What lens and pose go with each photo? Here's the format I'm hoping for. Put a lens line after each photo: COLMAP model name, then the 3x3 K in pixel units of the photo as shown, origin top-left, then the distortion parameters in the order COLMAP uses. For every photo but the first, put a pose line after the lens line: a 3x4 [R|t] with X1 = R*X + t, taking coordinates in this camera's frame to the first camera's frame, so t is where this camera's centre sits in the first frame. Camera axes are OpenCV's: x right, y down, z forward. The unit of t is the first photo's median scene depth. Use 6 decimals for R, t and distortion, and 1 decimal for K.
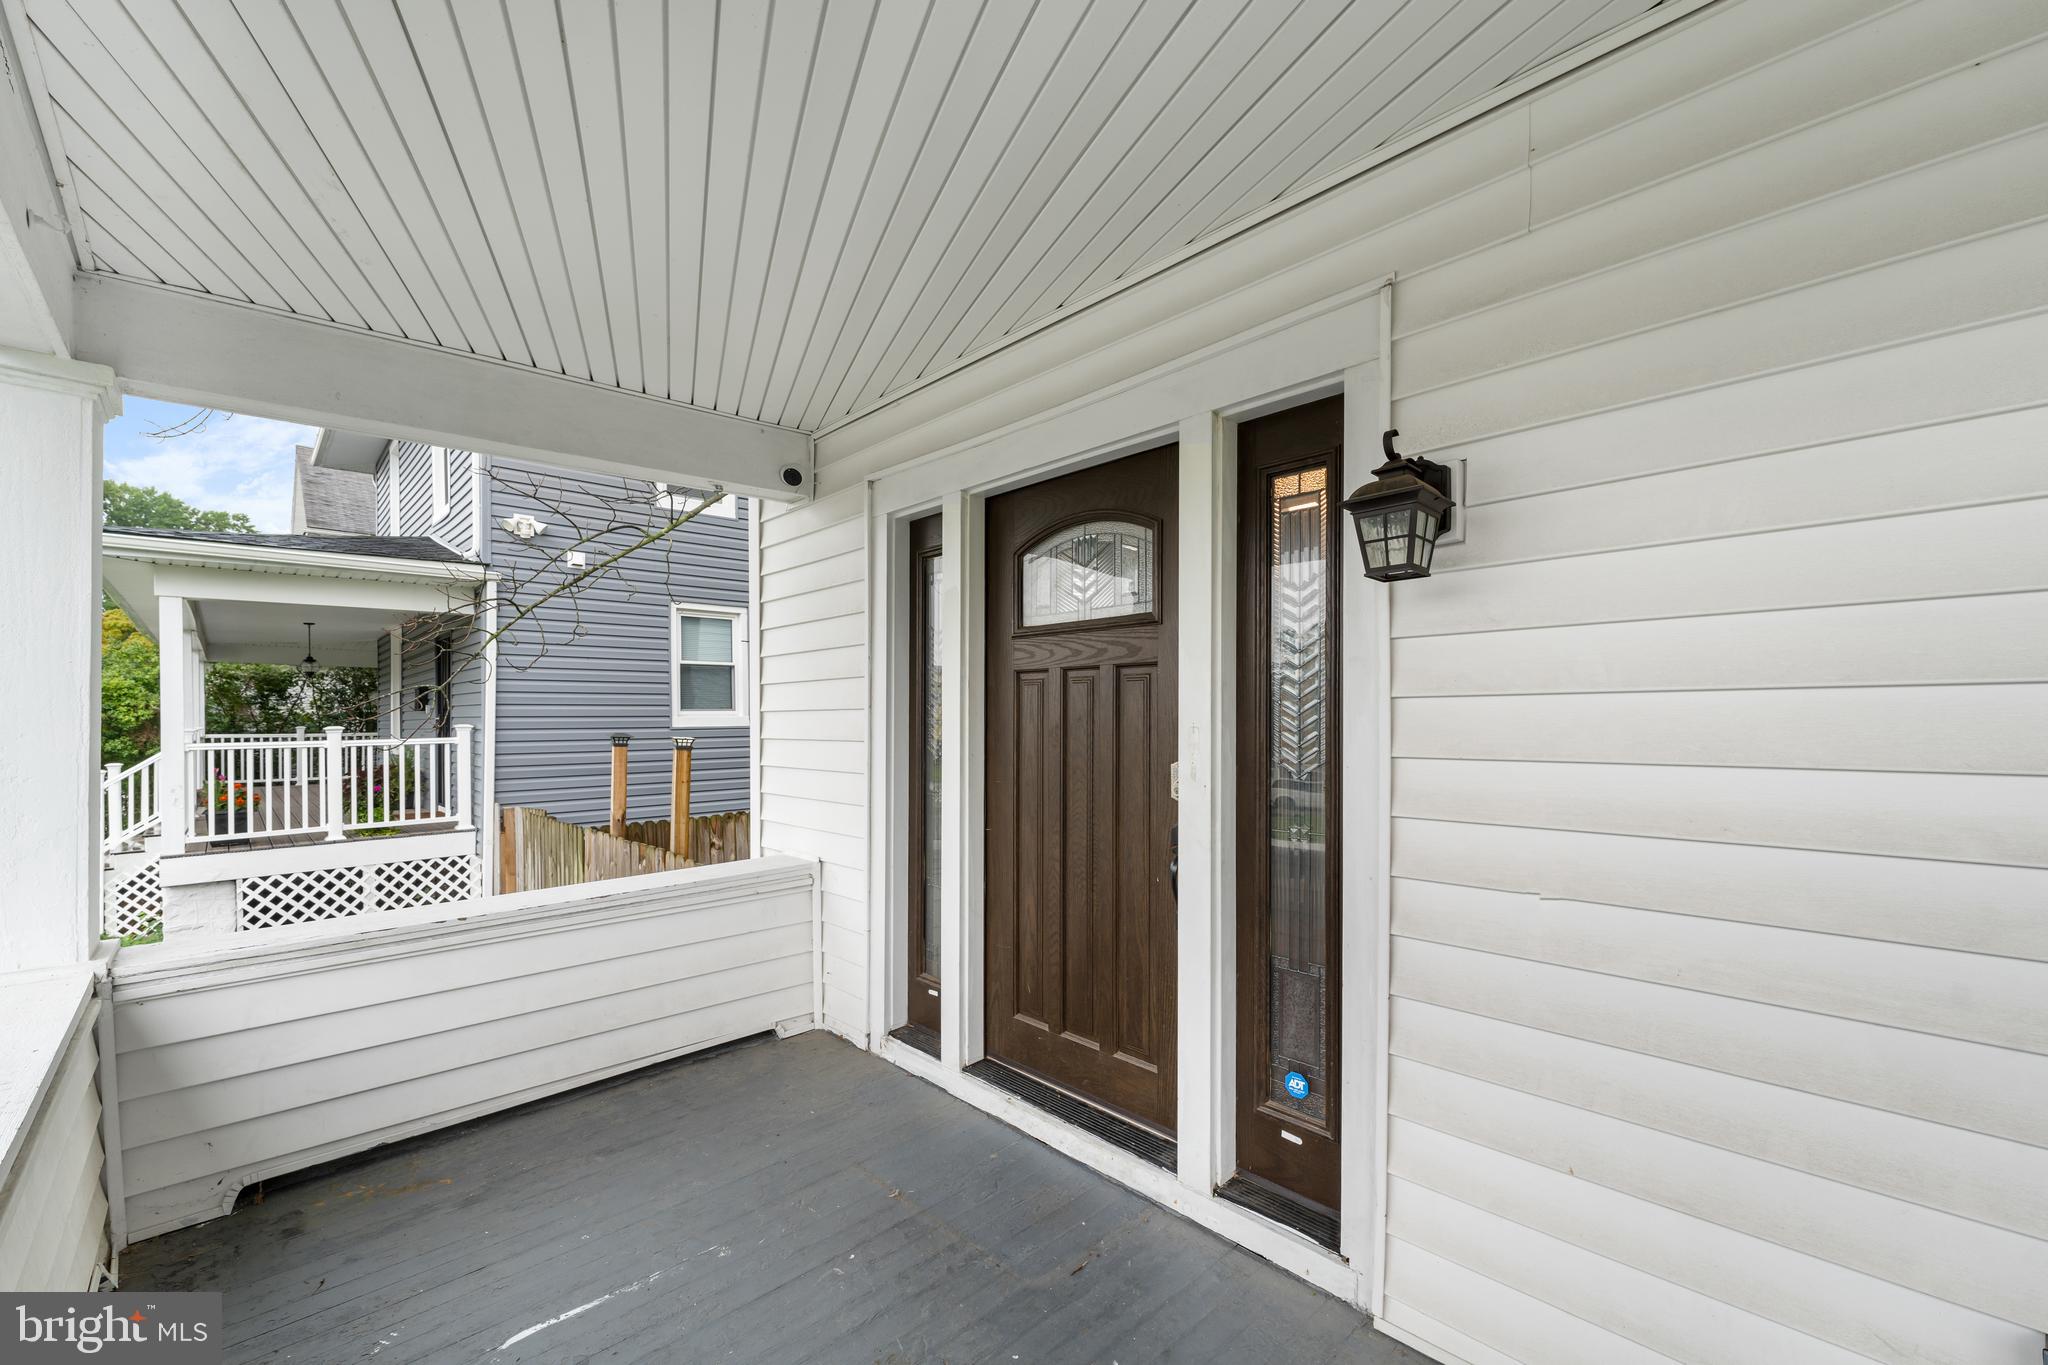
lens RADIAL K [[829.4, 0, 1027.2], [0, 829.4, 721.8], [0, 0, 1]] dist [0.011746, -0.000007]
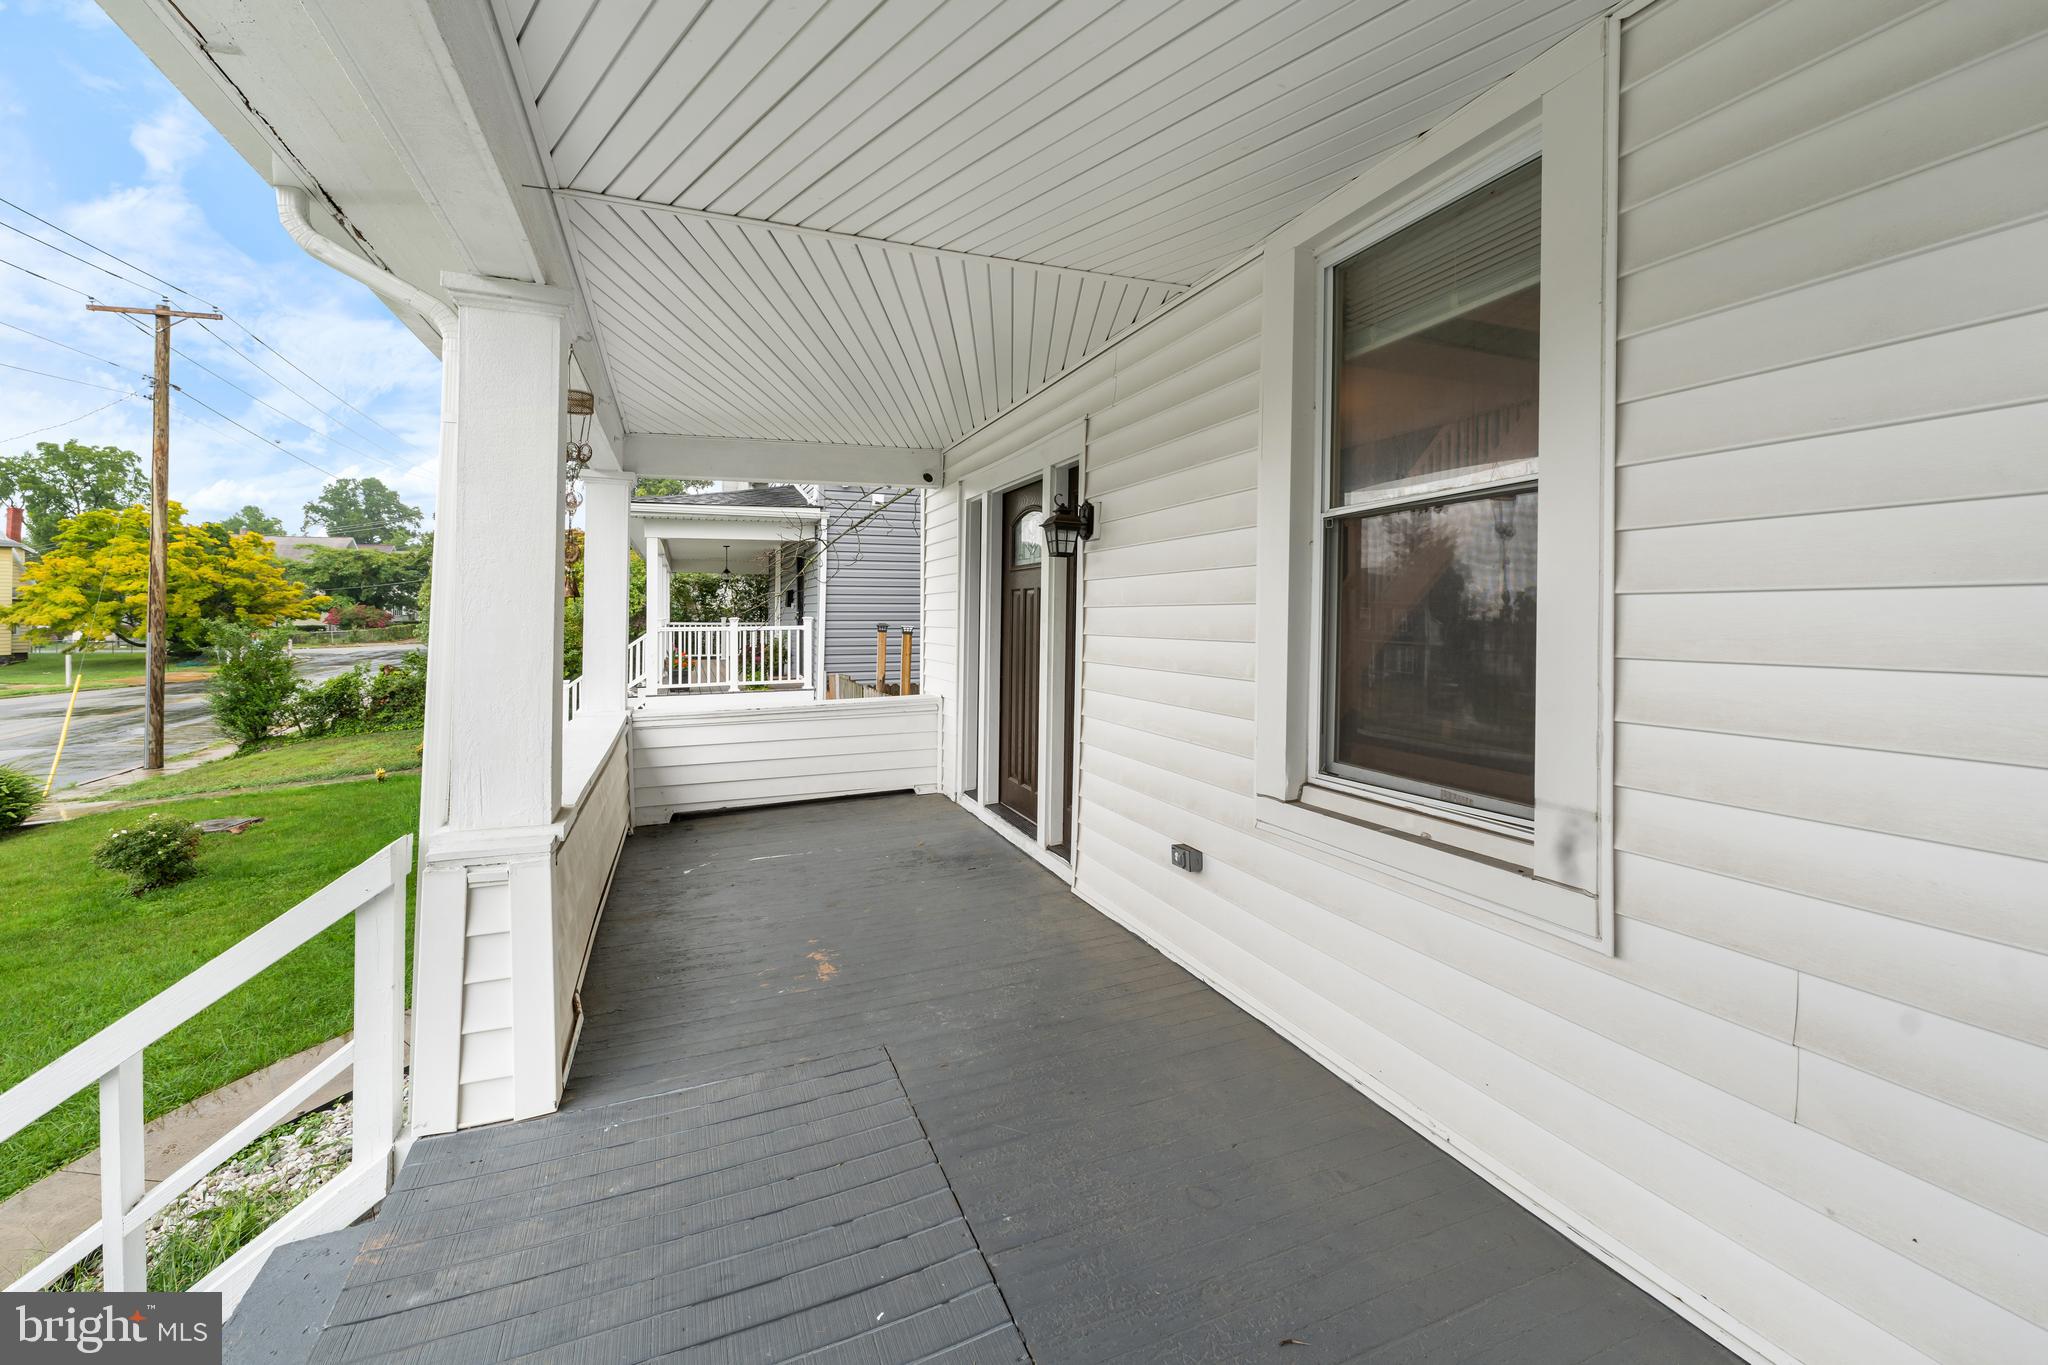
lens RADIAL K [[802.8, 0, 1025.4], [0, 802.8, 611.8], [0, 0, 1]] dist [0.112125, 0.000028]
pose [[0.933320, 0.002655, -0.359036, 0.207312], [-0.004385, 0.999982, -0.004005, -0.001697], [0.359019, 0.005312, 0.933315, -0.204893]]
